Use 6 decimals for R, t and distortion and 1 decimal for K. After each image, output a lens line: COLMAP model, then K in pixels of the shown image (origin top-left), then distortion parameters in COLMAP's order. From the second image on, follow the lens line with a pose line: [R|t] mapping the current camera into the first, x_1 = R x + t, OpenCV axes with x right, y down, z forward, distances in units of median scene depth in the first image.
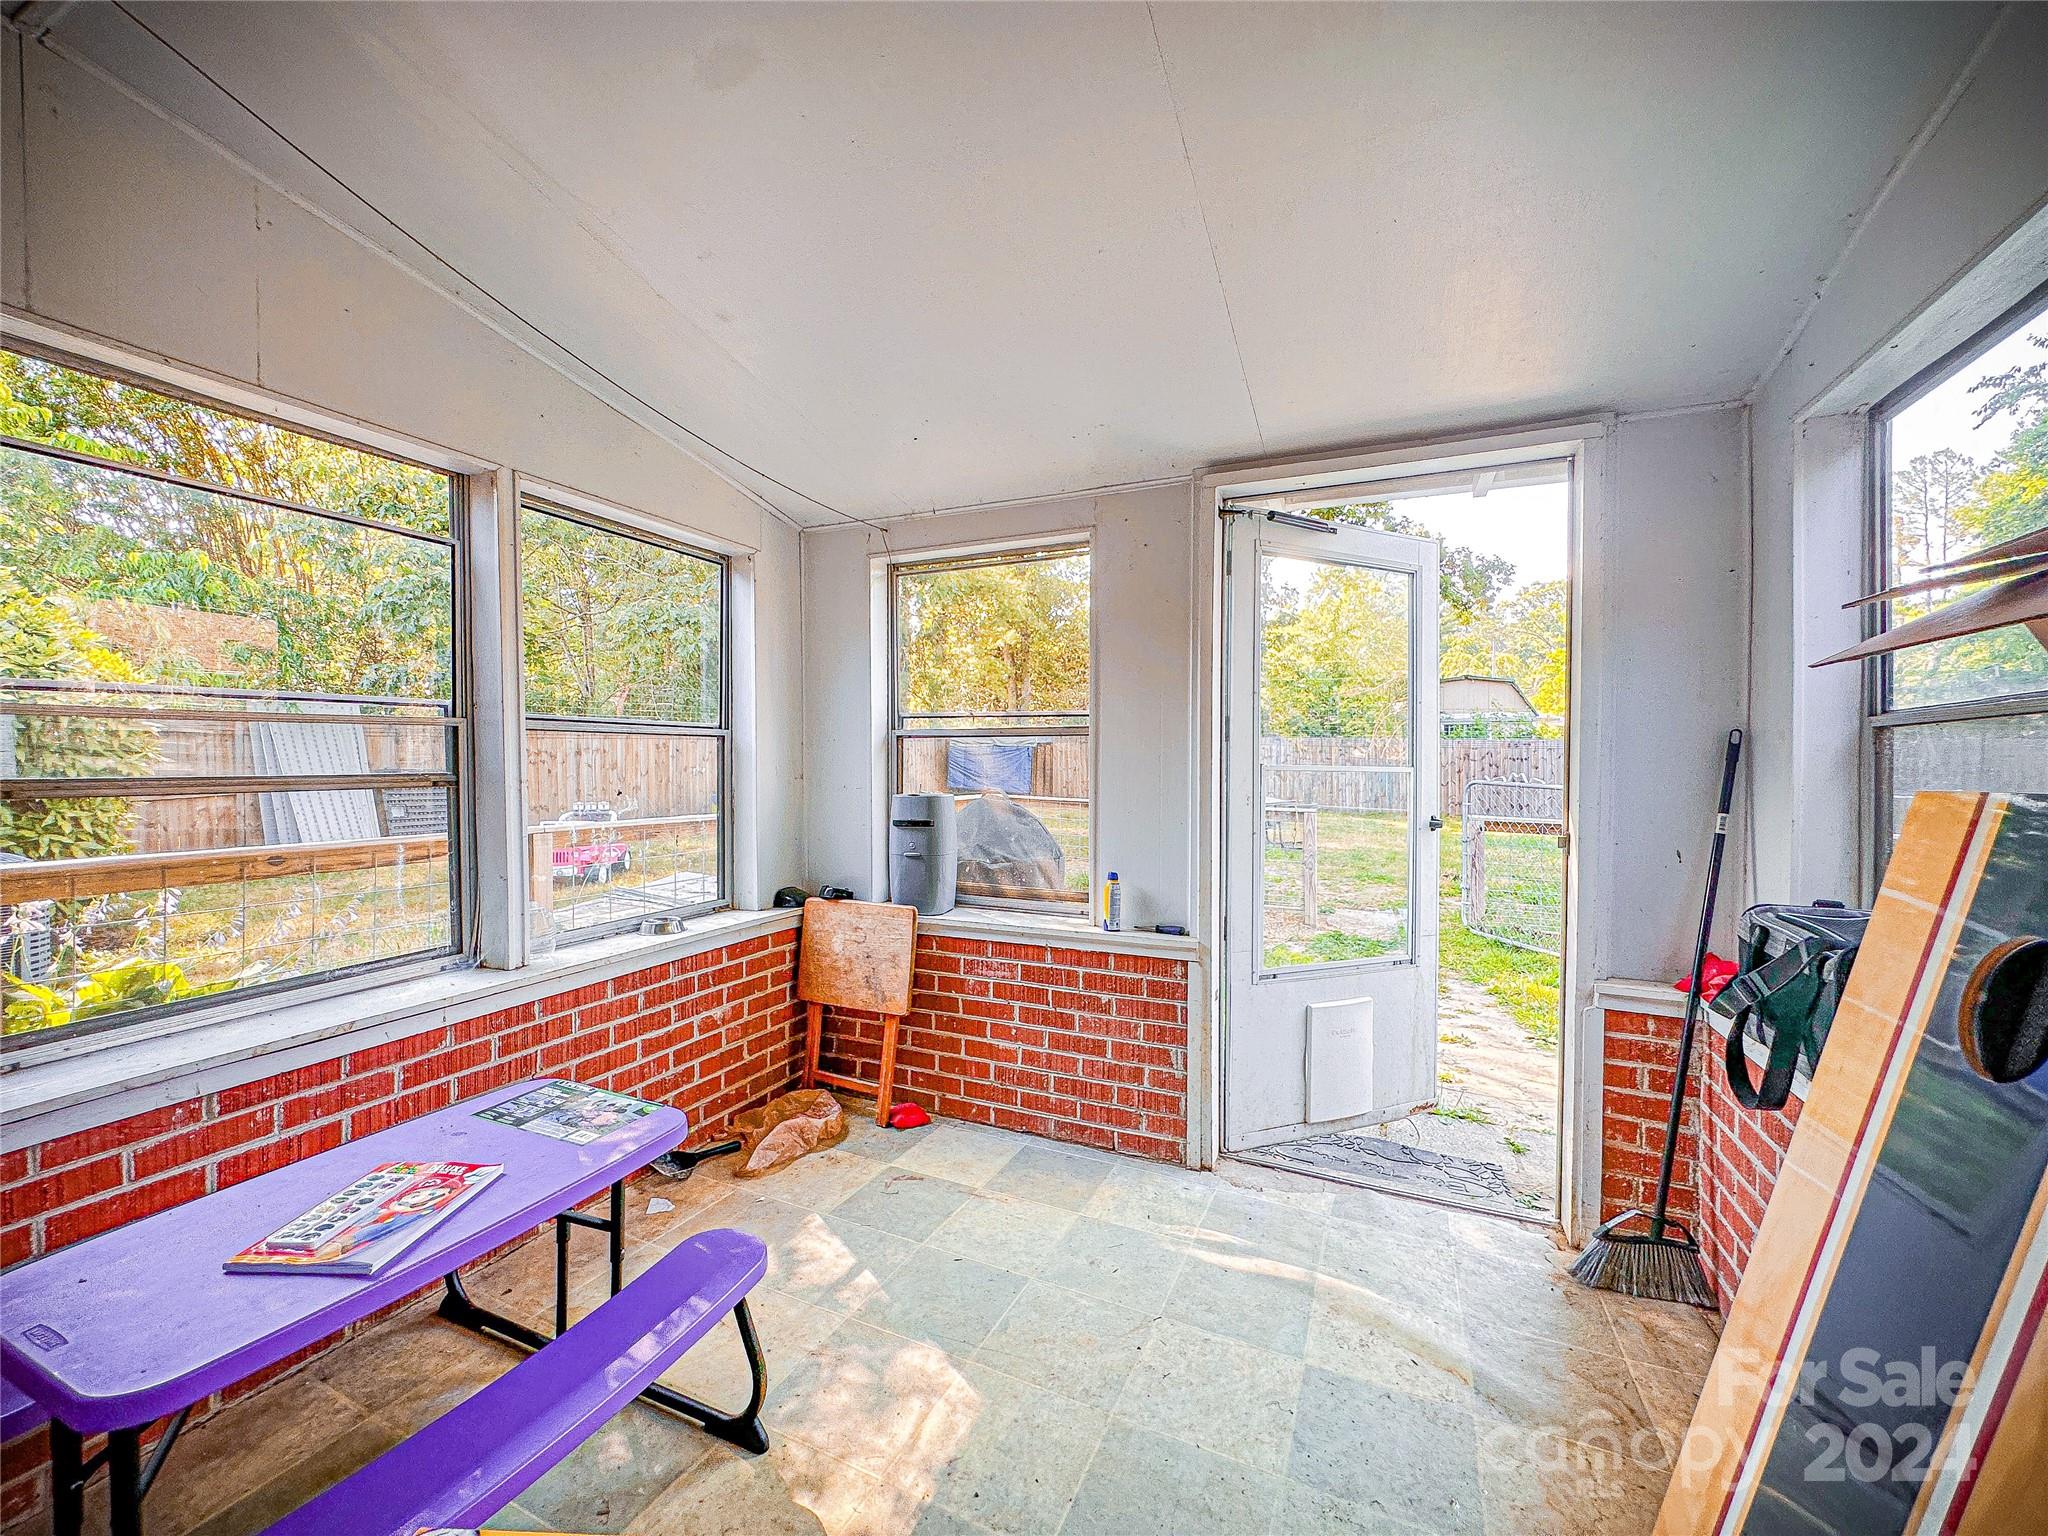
lens RADIAL K [[815.8, 0, 1024.0], [0, 815.8, 768.0], [0, 0, 1]] dist [-0.000870, -0.000012]
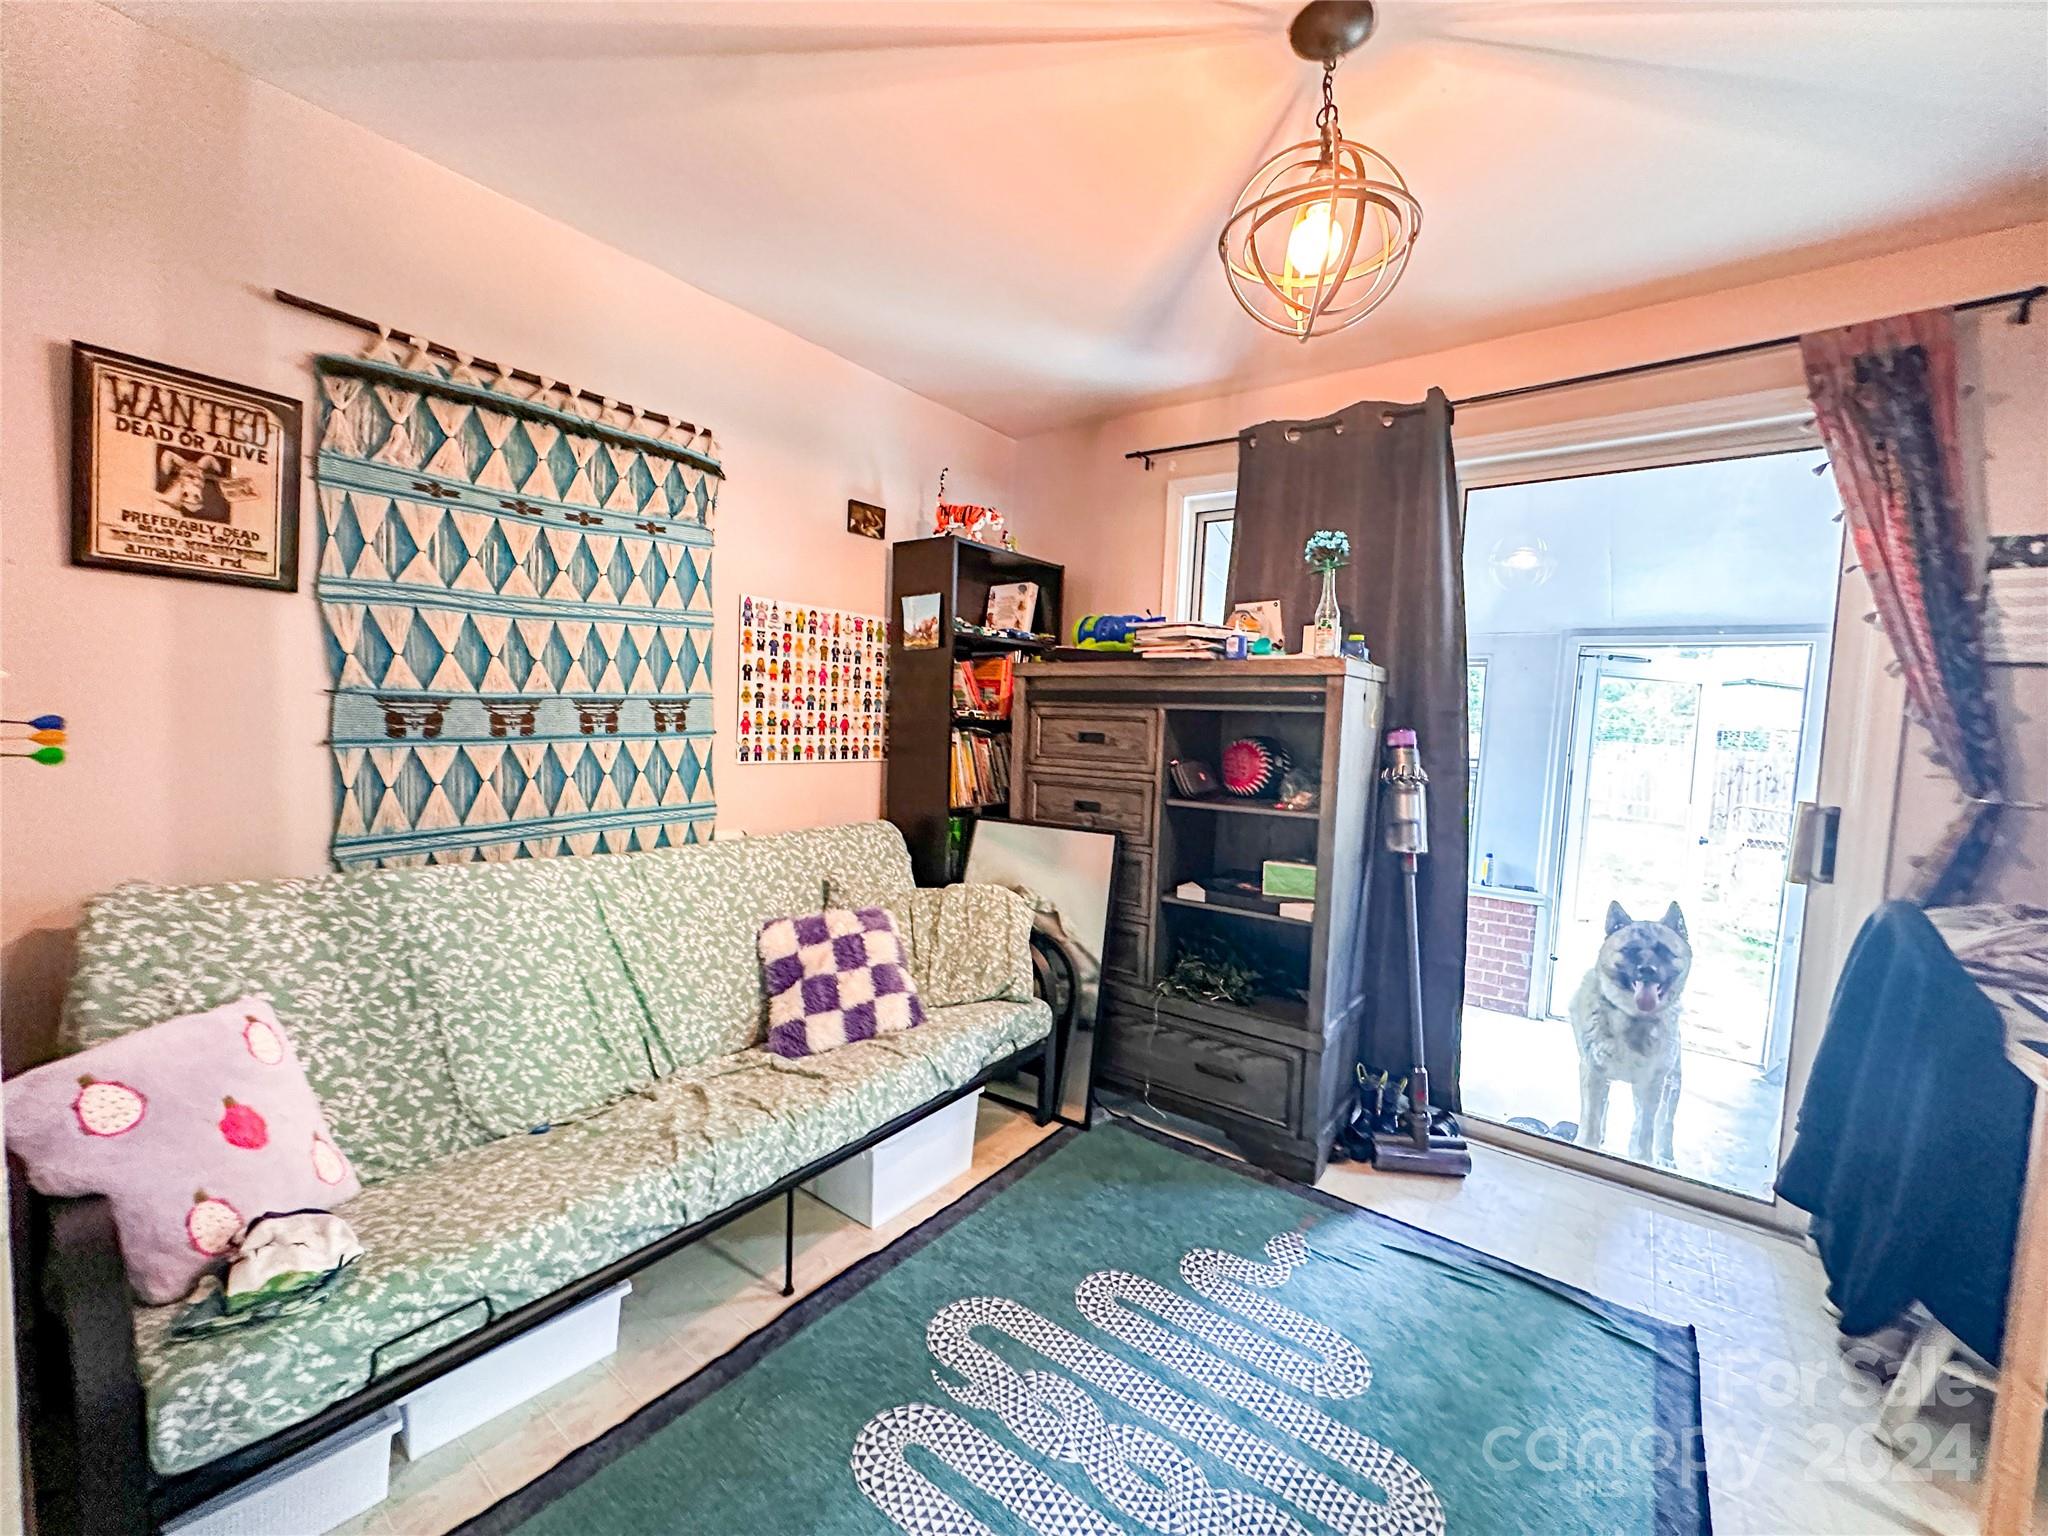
lens RADIAL K [[815.8, 0, 1024.0], [0, 815.8, 768.0], [0, 0, 1]] dist [-0.000870, -0.000012]
pose [[0.973239, 0.057837, -0.222396, -0.503202], [-0.050269, 0.997952, 0.039548, -0.076272], [0.224227, -0.027310, 0.974154, -0.964856]]
